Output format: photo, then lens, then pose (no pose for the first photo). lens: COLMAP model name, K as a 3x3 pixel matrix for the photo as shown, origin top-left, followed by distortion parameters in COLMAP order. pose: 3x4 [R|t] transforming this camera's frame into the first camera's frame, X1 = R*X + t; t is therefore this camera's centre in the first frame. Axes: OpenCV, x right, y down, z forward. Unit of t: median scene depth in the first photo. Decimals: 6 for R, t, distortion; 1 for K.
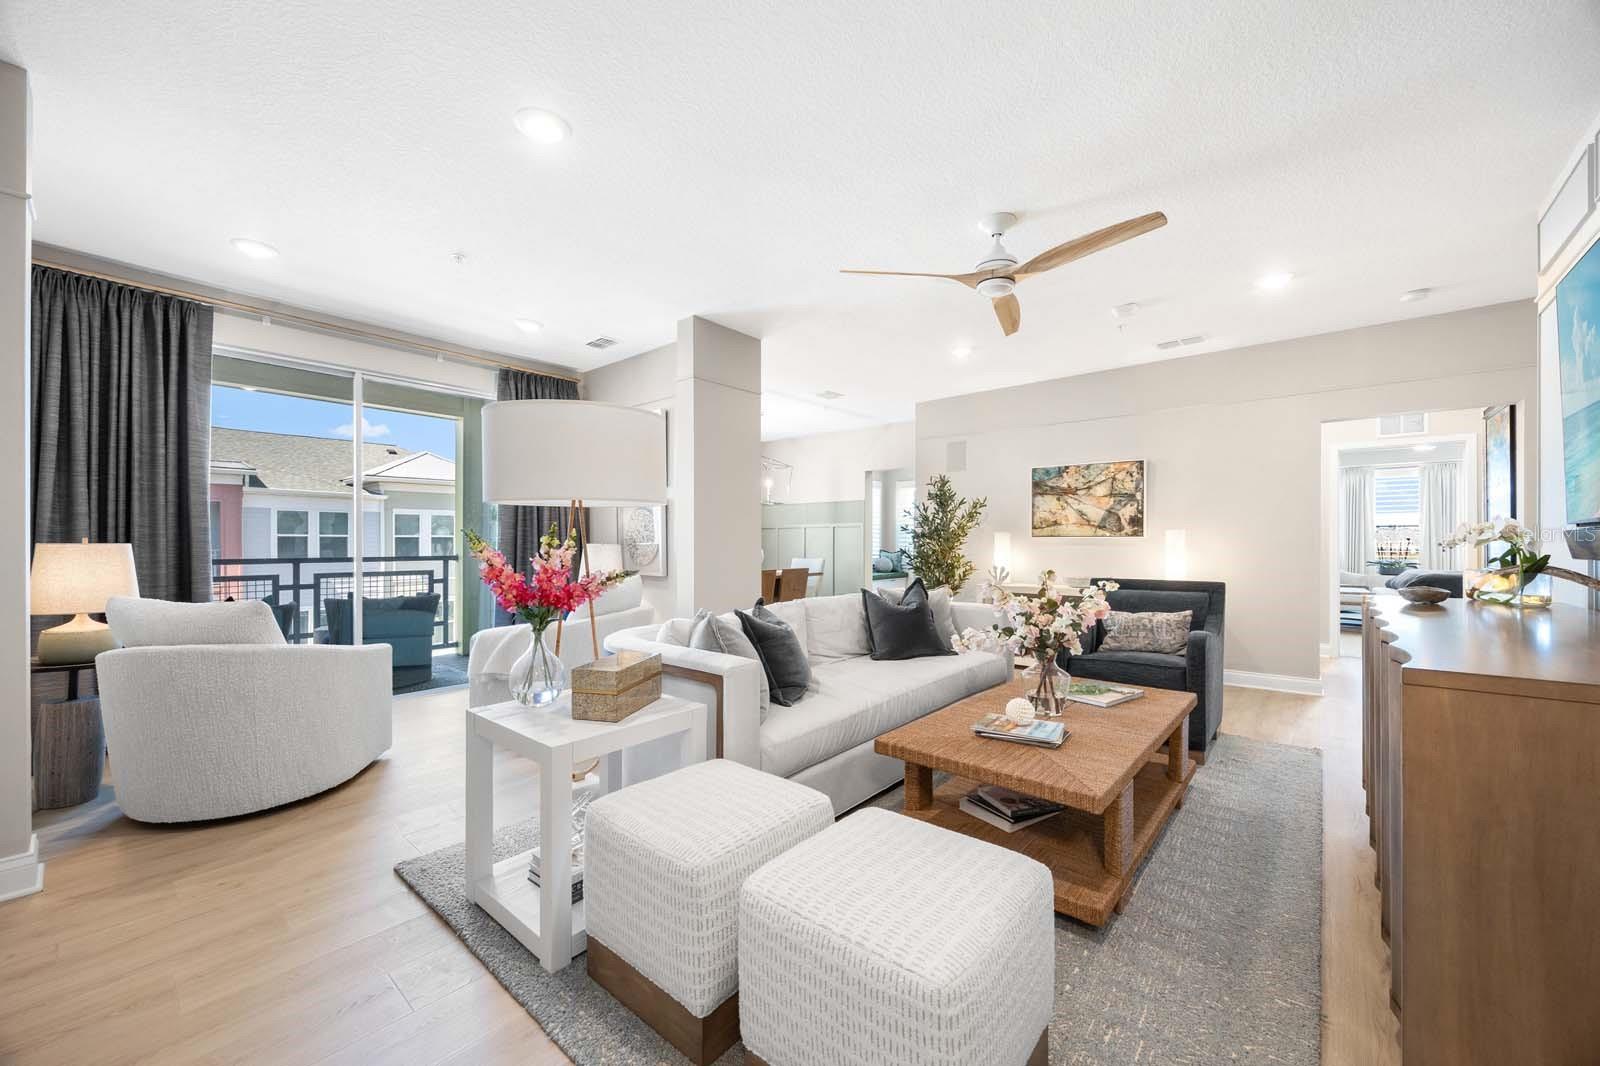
lens RADIAL K [[615.3, 0, 802.4], [0, 615.3, 541.1], [0, 0, 1]] dist [-0.002174, -0.000261]
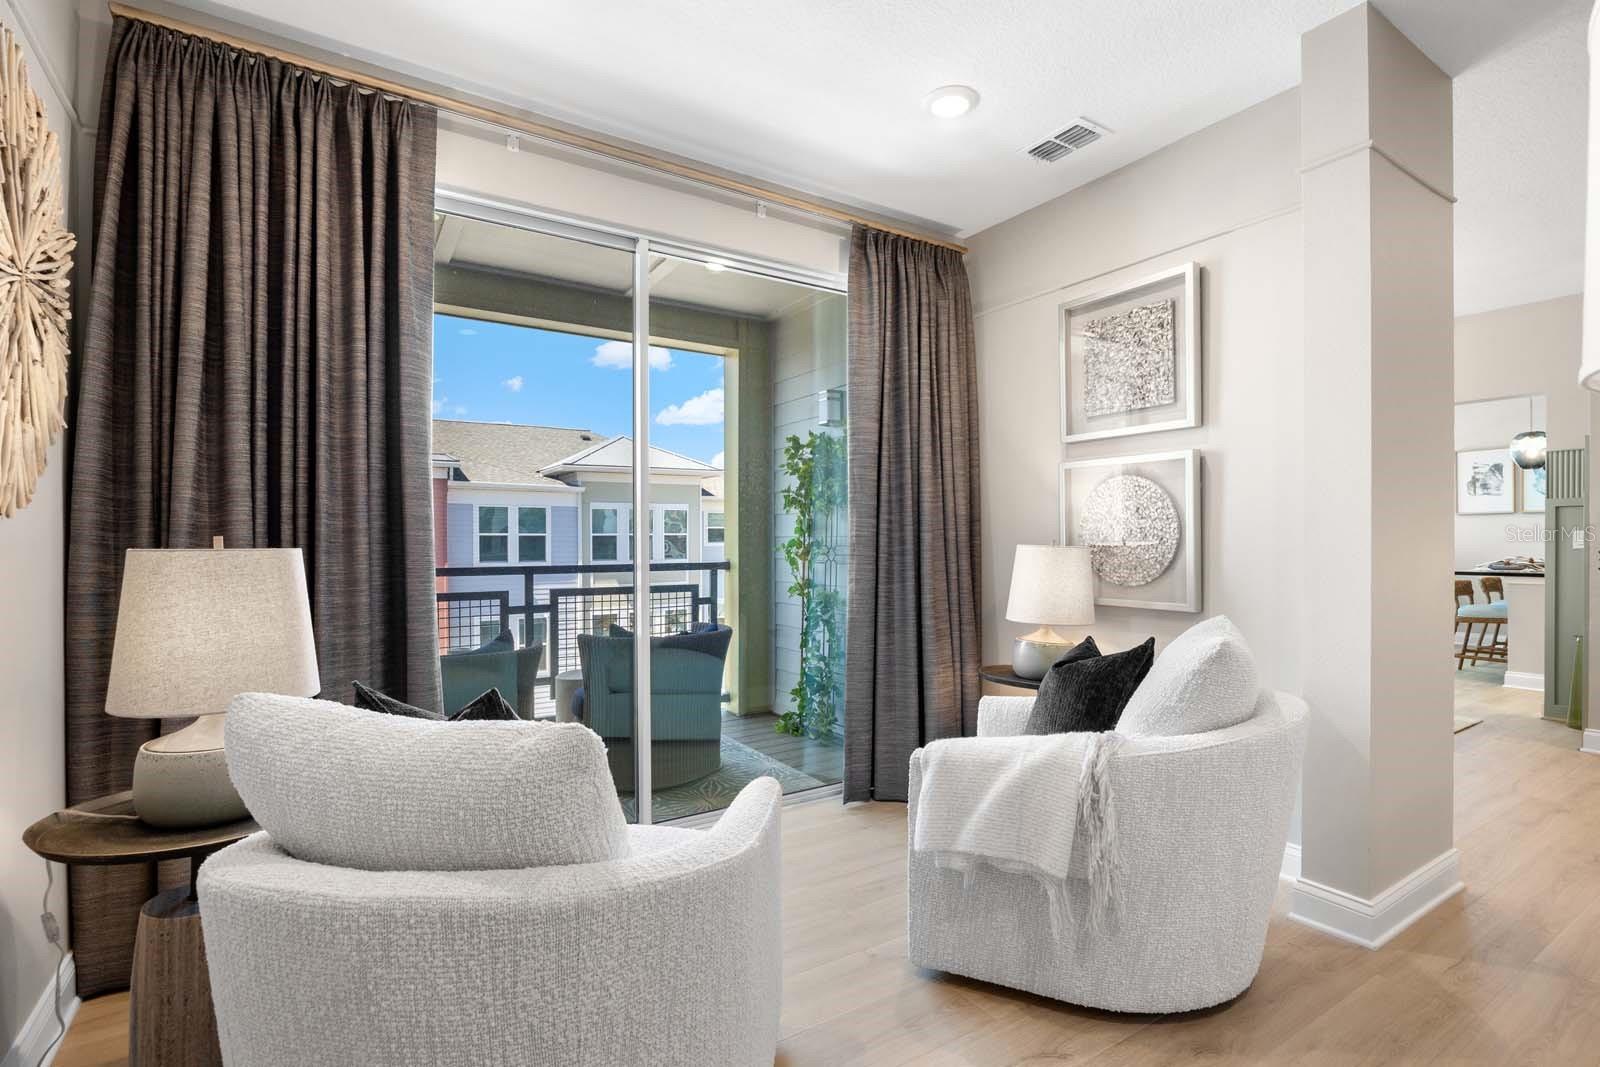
lens RADIAL K [[747.0, 0, 795.7], [0, 747.0, 542.5], [0, 0, 1]] dist [-0.011959, 0.000205]
pose [[0.956351, -0.002436, -0.292210, -0.488421], [0.003840, 0.999984, 0.004229, -0.001146], [0.292194, -0.005167, 0.956345, 0.486034]]
